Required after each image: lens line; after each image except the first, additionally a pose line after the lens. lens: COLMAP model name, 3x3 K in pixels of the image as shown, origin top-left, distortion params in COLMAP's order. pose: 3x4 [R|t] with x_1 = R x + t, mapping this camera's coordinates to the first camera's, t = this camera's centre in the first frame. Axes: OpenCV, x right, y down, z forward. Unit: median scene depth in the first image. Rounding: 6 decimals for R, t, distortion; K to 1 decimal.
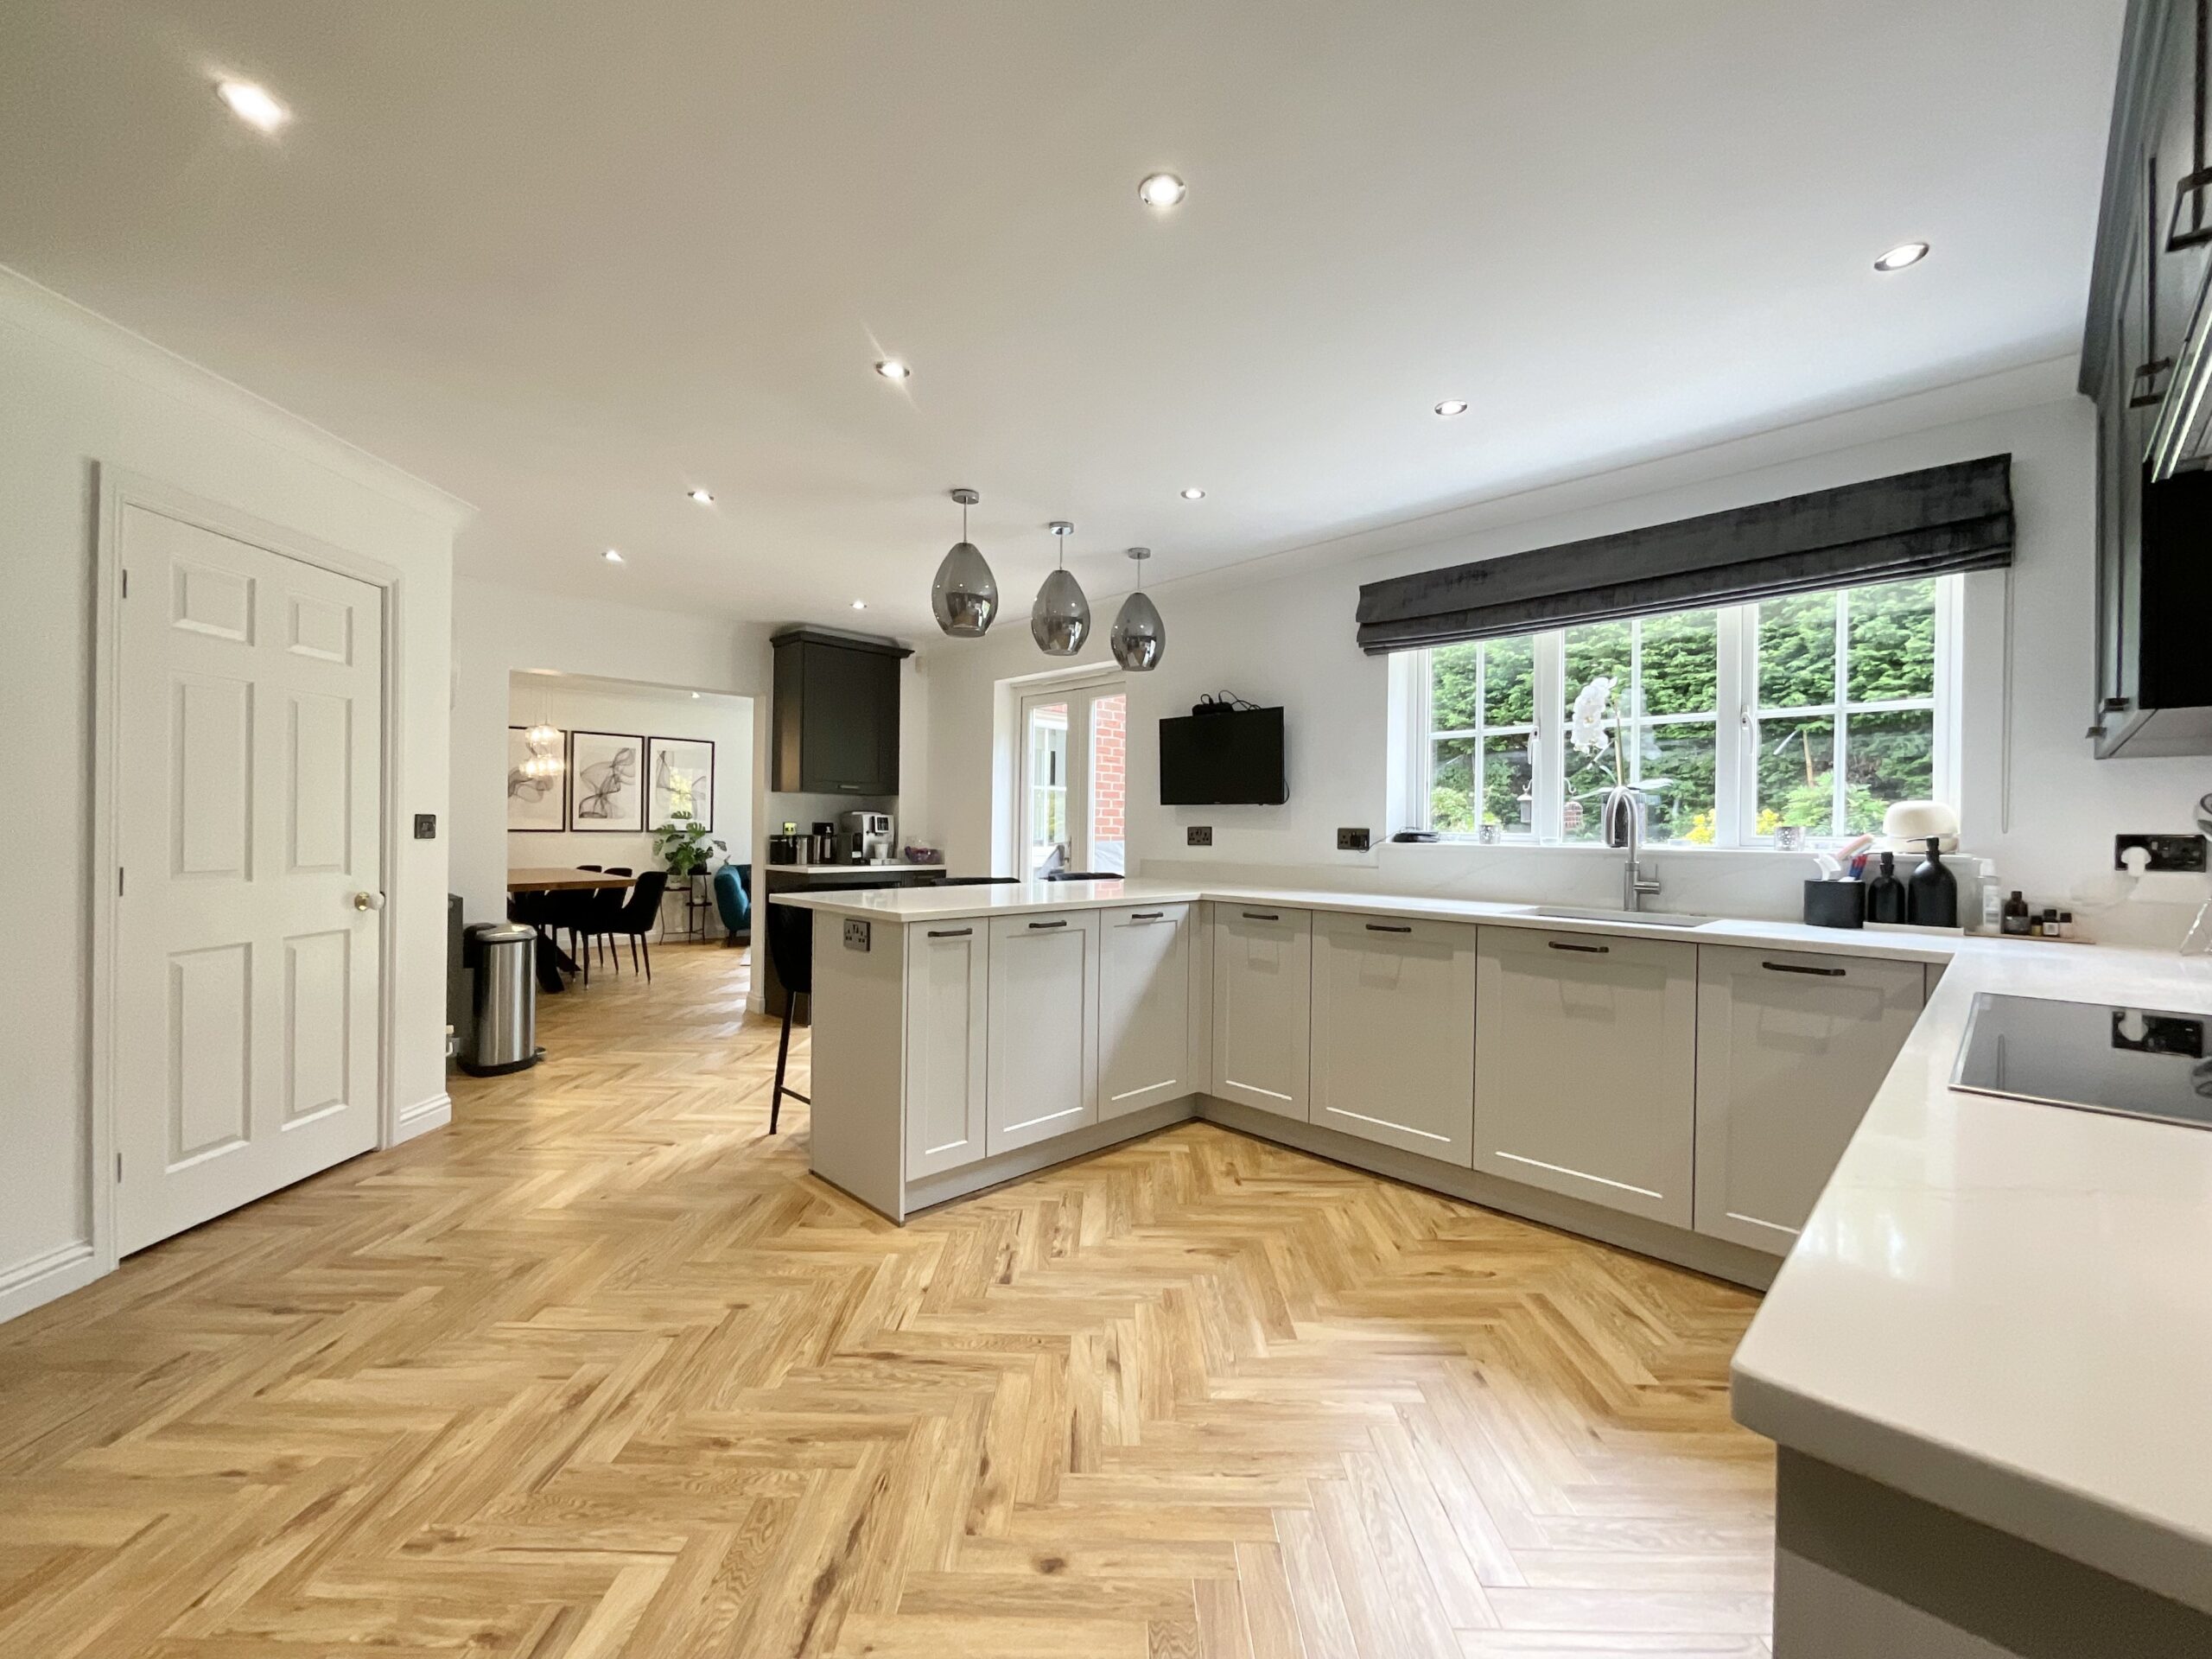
lens RADIAL K [[891.5, 0, 1101.6], [0, 891.5, 833.9], [0, 0, 1]] dist [-0.000209, -0.000116]
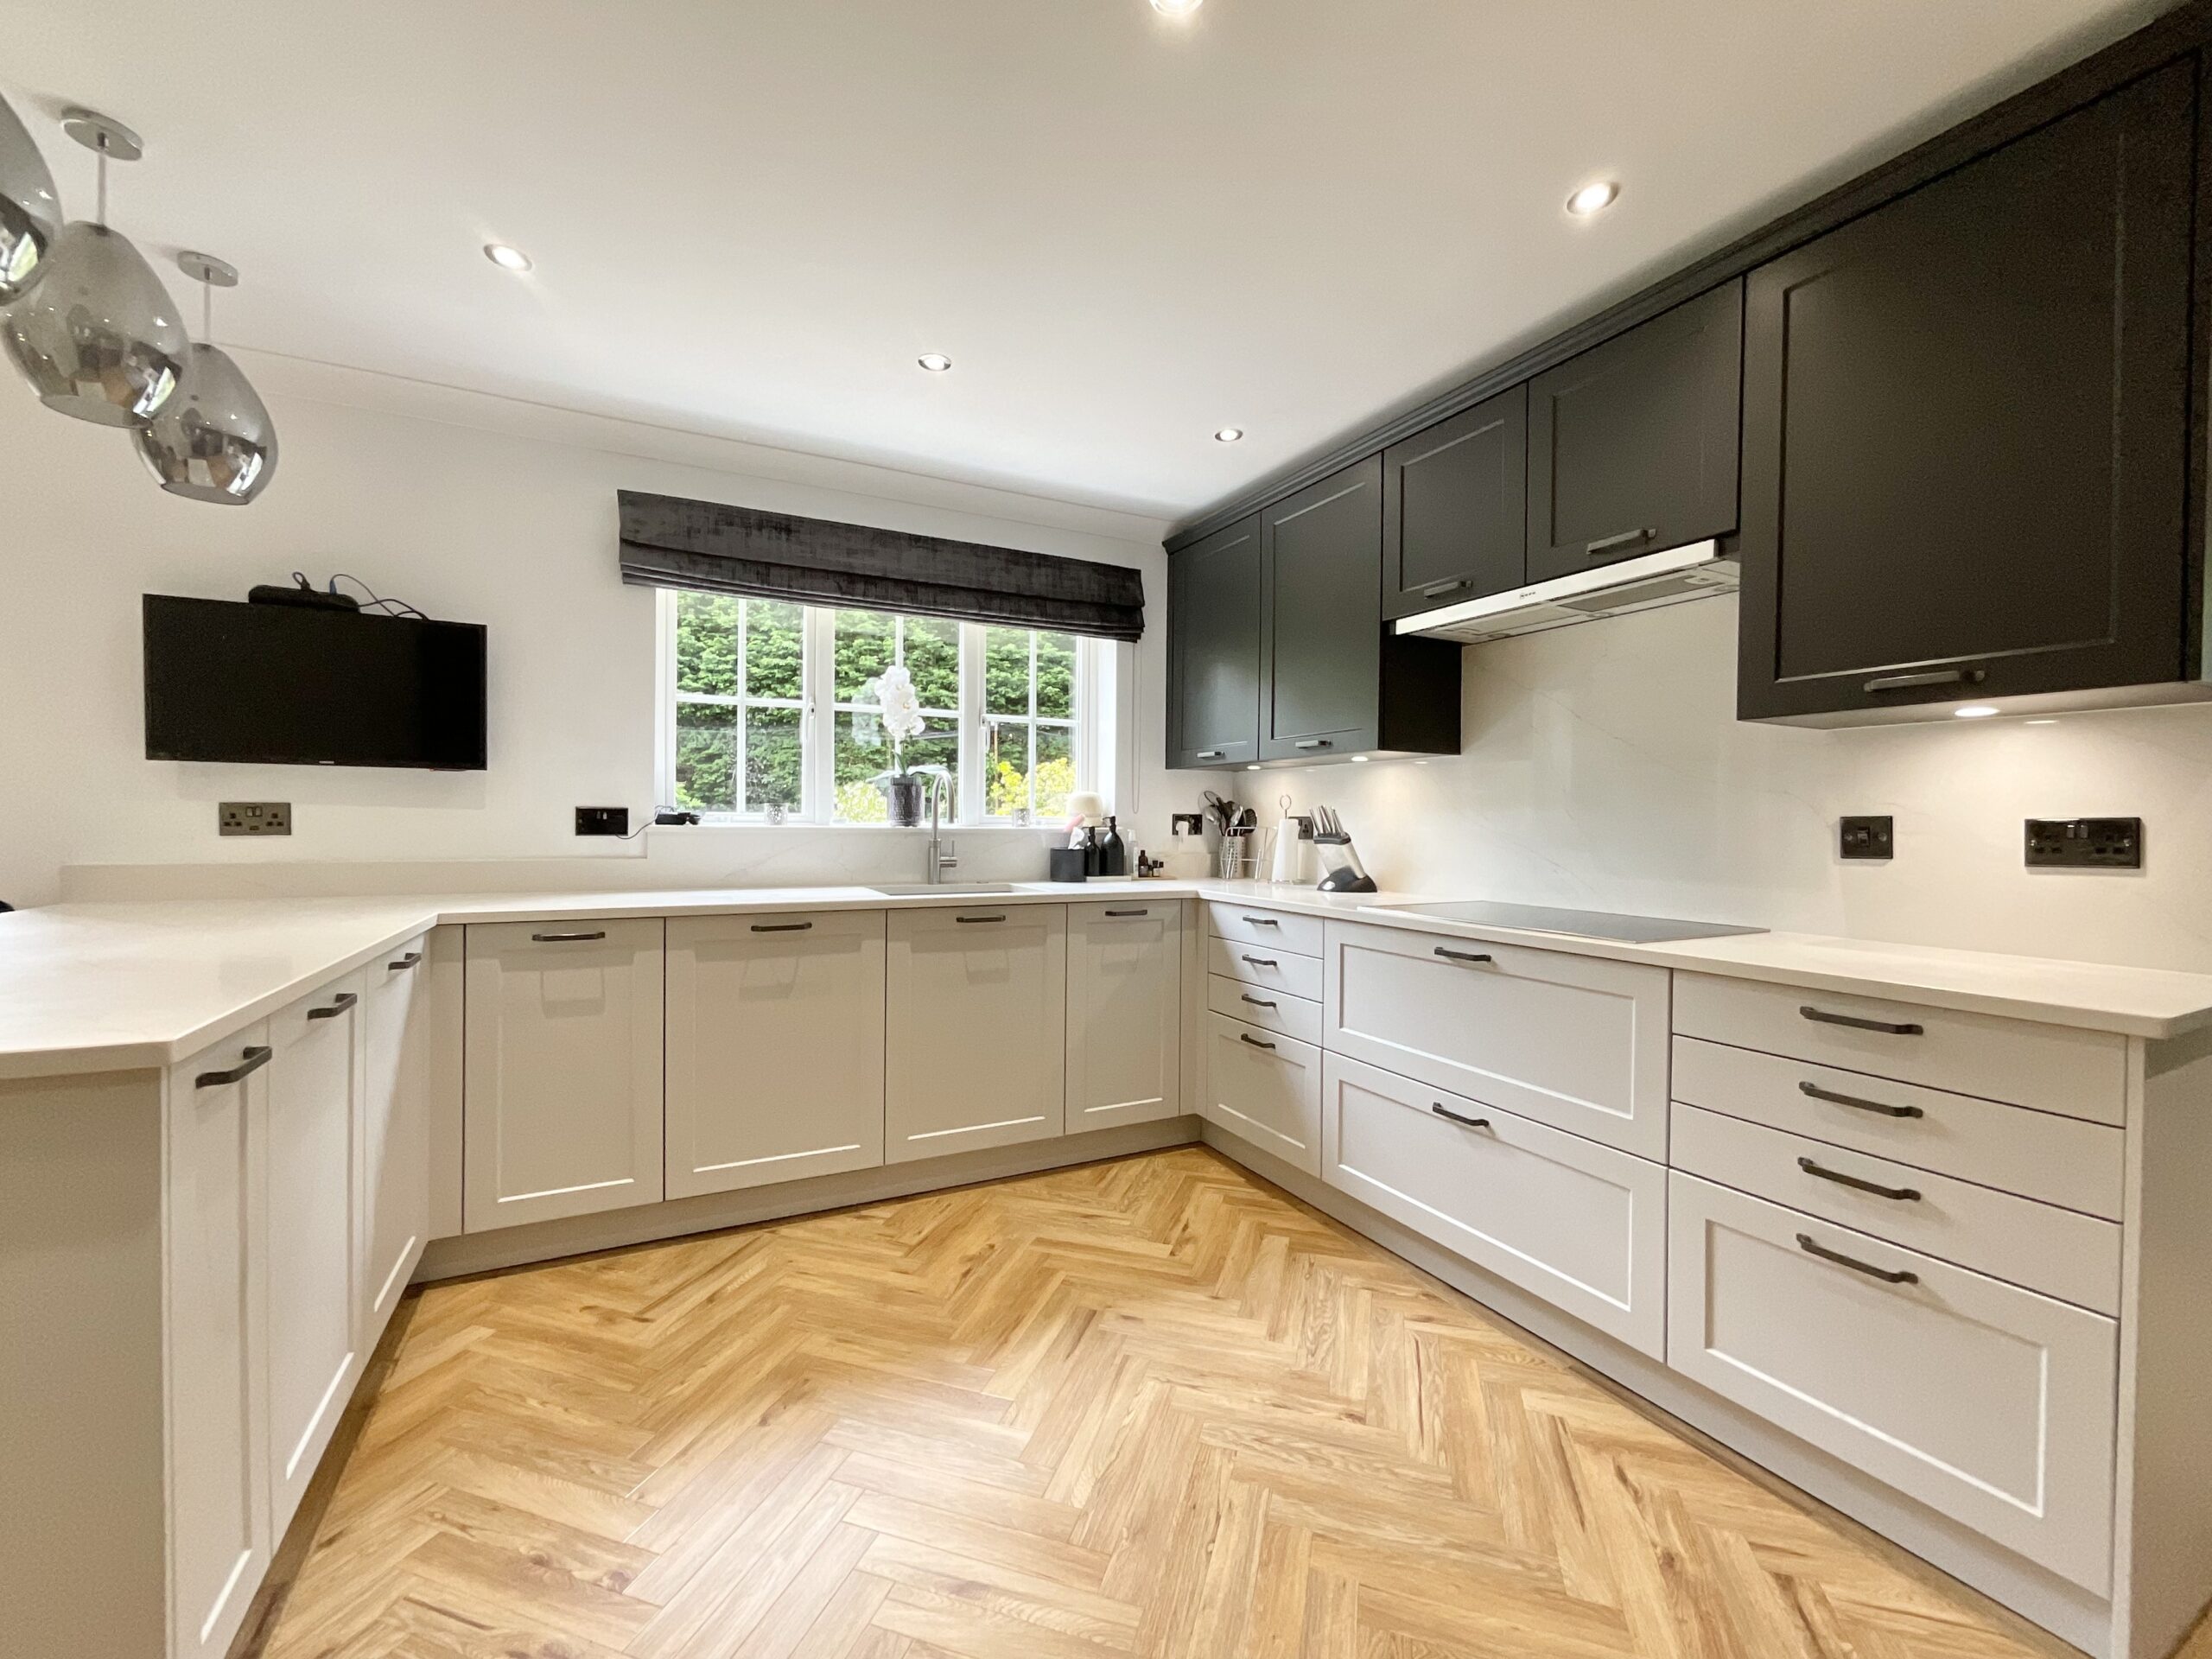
lens RADIAL K [[900.1, 0, 1102.5], [0, 900.1, 829.1], [0, 0, 1]] dist [-0.023628, 0.014347]
pose [[0.295050, -0.019487, 0.955283, -0.413306], [-0.000477, 0.999789, 0.020542, -0.004171], [-0.955482, -0.006517, 0.294978, 0.480254]]
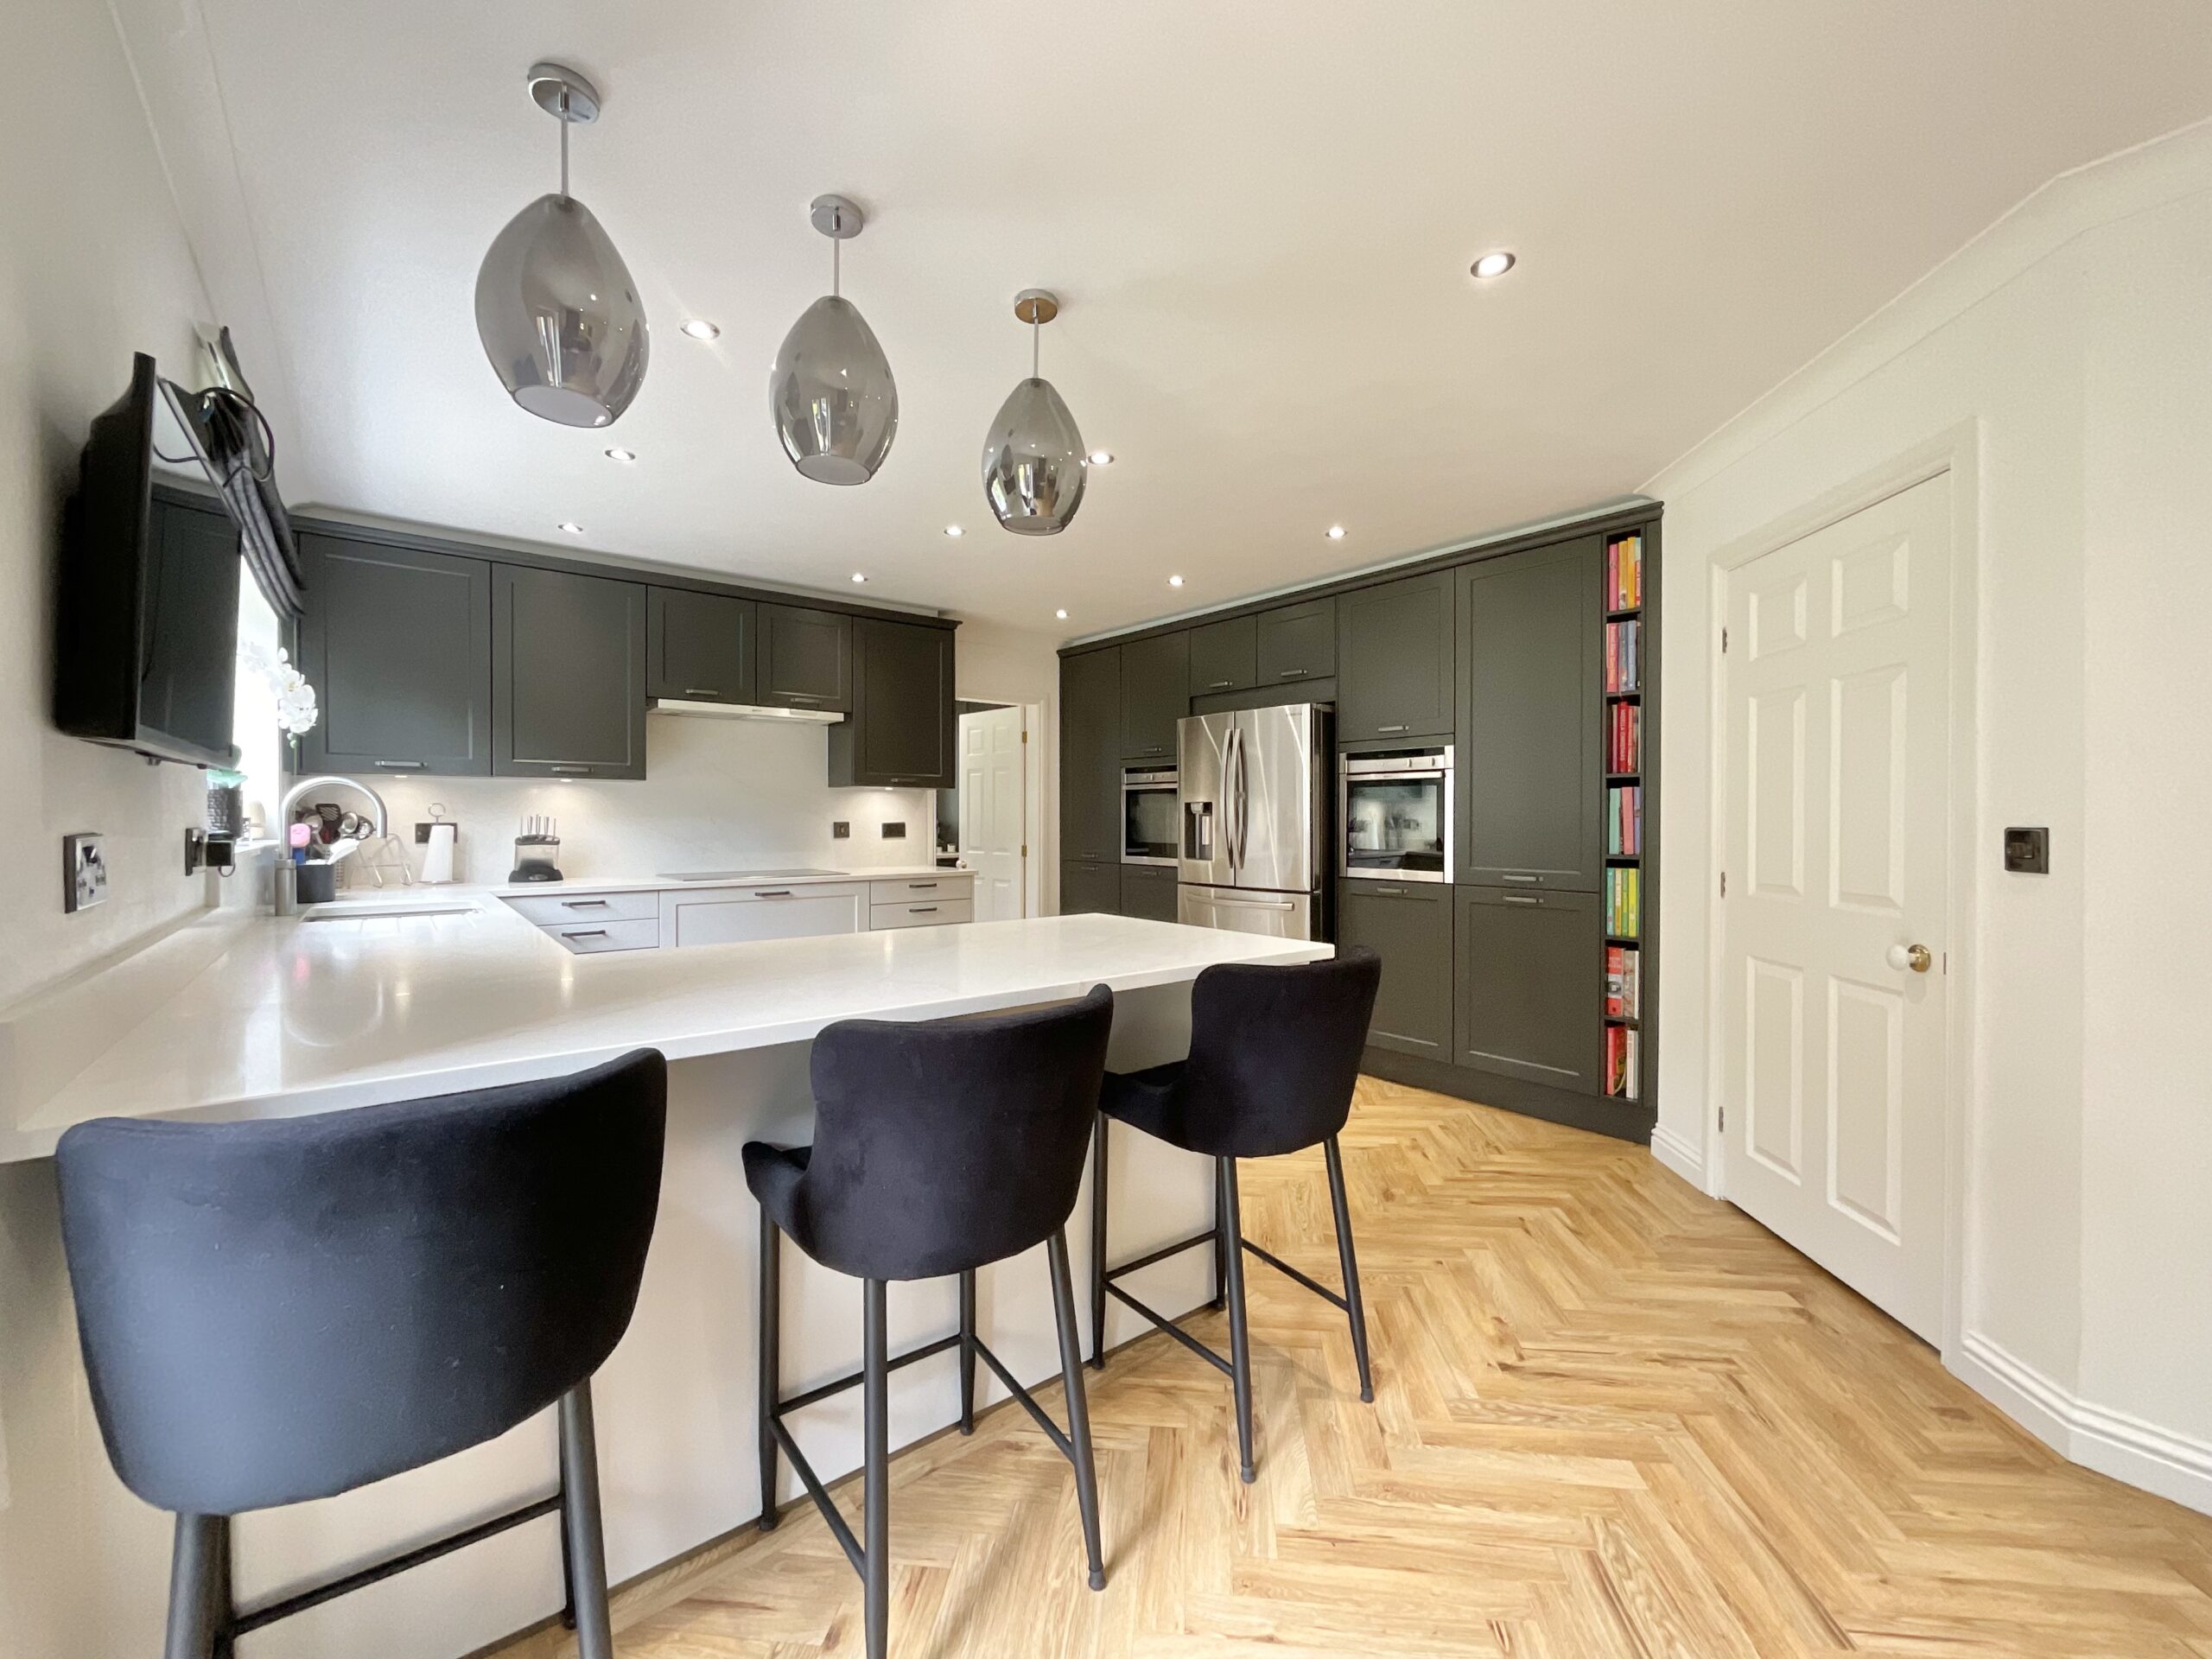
lens RADIAL K [[908.4, 0, 1104.1], [0, 908.4, 816.2], [0, 0, 1]] dist [0.017806, -0.017219]
pose [[-0.994896, -0.014195, 0.099901, -0.306242], [-0.013837, 0.999895, 0.004273, -0.026413], [-0.099951, 0.002869, -0.994988, 1.858821]]
